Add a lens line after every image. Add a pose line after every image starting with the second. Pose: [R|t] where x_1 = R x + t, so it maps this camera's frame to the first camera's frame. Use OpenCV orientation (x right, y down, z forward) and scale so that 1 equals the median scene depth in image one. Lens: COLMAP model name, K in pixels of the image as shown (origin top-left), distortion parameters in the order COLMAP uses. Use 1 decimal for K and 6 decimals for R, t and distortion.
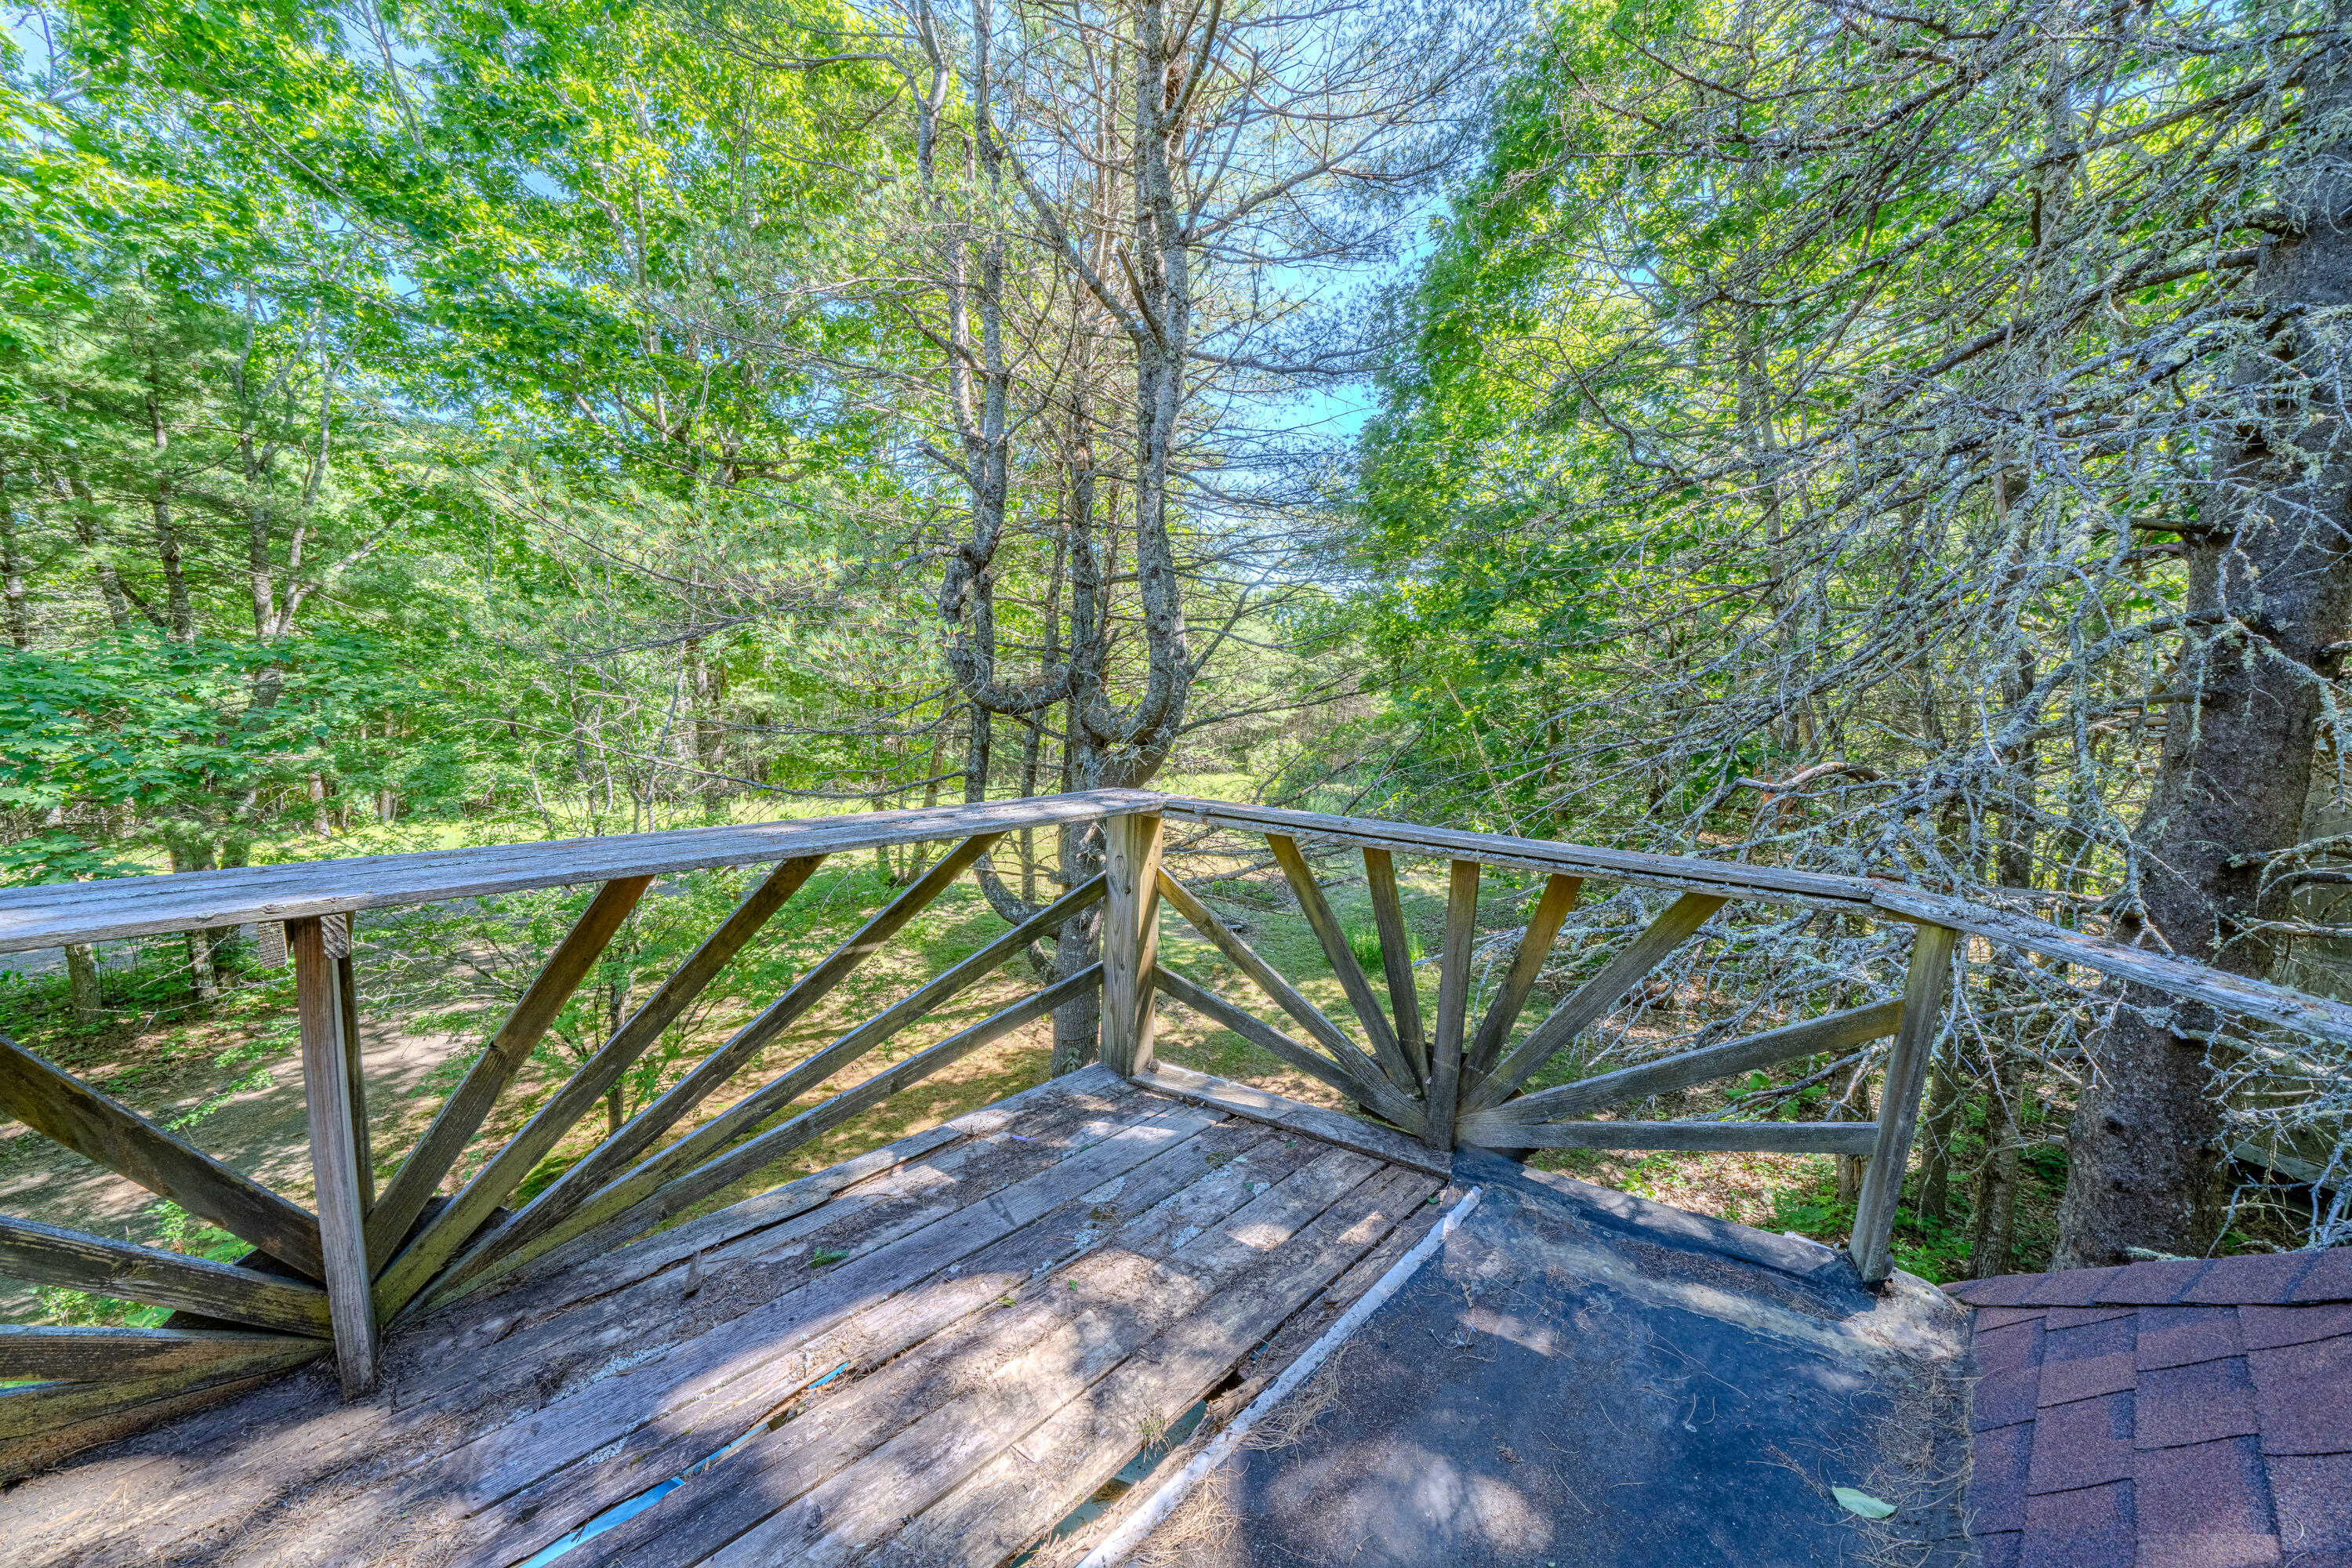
lens RADIAL K [[802.1, 0, 1166.7], [0, 802.1, 780.3], [0, 0, 1]] dist [-0.005883, 0.000356]
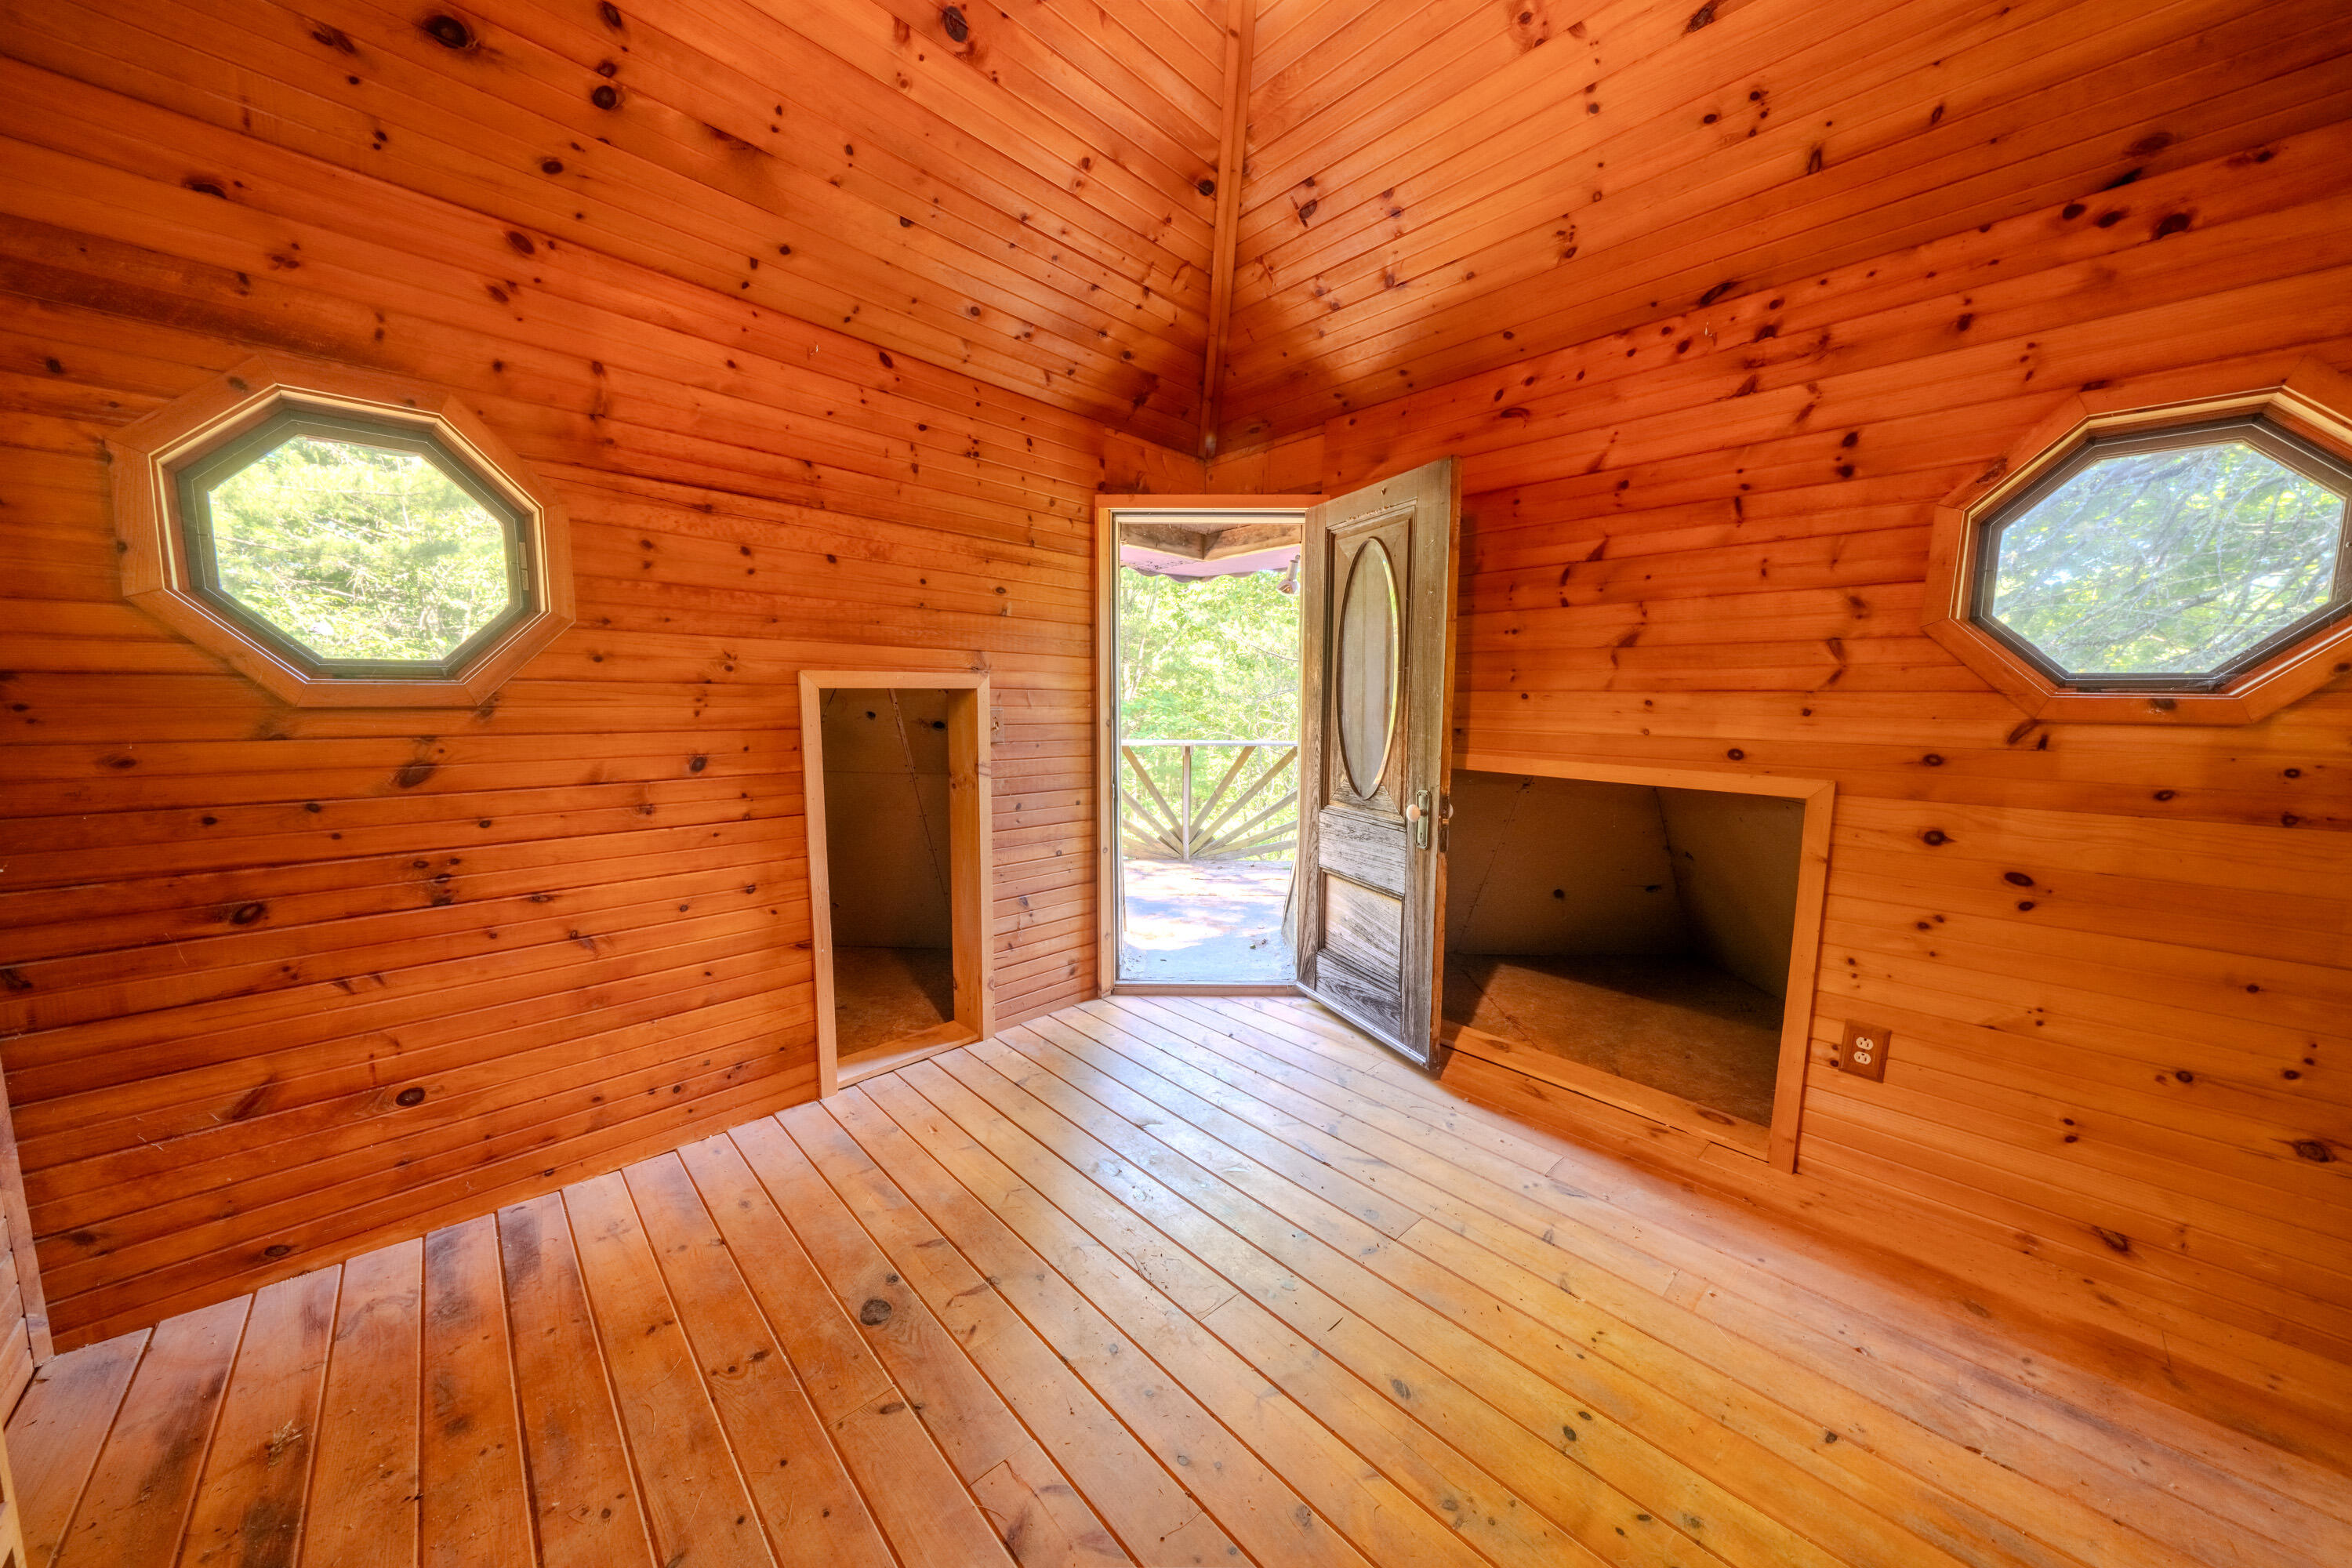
lens RADIAL K [[802.1, 0, 1166.7], [0, 802.1, 780.3], [0, 0, 1]] dist [-0.005883, 0.000356]
pose [[0.715364, 0.011858, -0.698652, 0.664064], [-0.040377, 0.998887, -0.024389, 0.141991], [0.697585, 0.045656, 0.715046, -0.752665]]
